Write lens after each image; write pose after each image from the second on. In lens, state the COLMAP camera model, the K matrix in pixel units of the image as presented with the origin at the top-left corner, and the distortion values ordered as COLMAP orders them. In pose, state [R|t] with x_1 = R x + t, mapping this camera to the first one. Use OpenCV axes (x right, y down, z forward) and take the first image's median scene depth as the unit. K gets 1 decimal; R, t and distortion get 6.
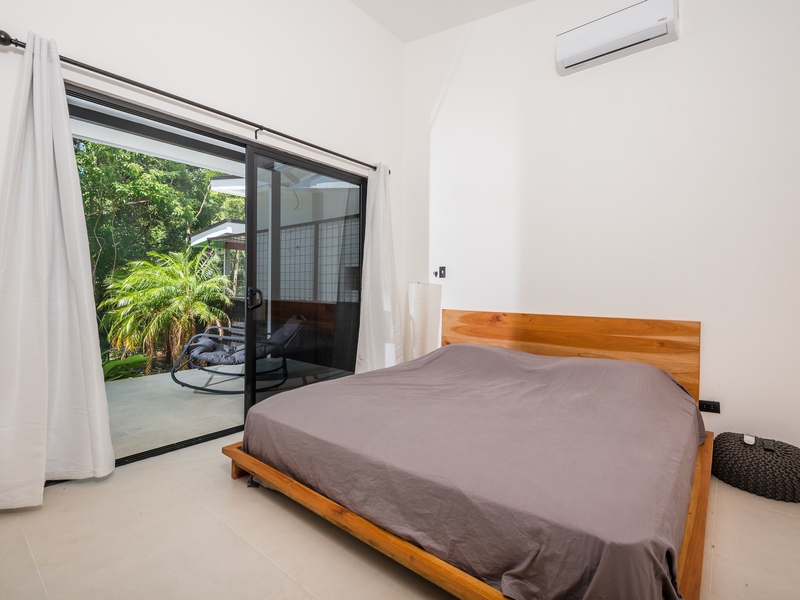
lens RADIAL K [[403.4, 0, 400.0], [0, 403.4, 300.0], [0, 0, 1]] dist [-0.000134, -0.000142]
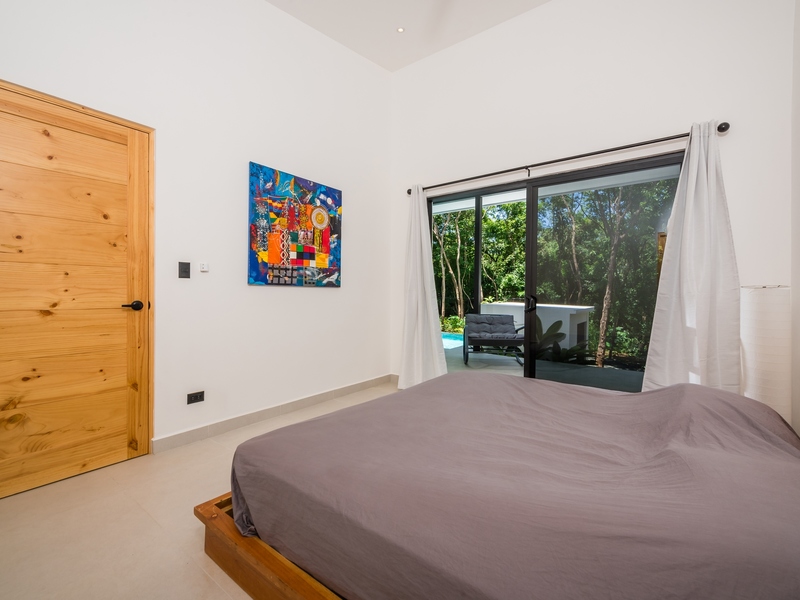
lens RADIAL K [[355.4, 0, 407.3], [0, 355.4, 300.7], [0, 0, 1]] dist [-0.000415, -0.001232]
pose [[0.044655, 0.012266, -0.998927, 0.826414], [-0.036131, 0.999290, 0.010655, -0.011797], [0.998349, 0.035616, 0.045067, 0.654307]]
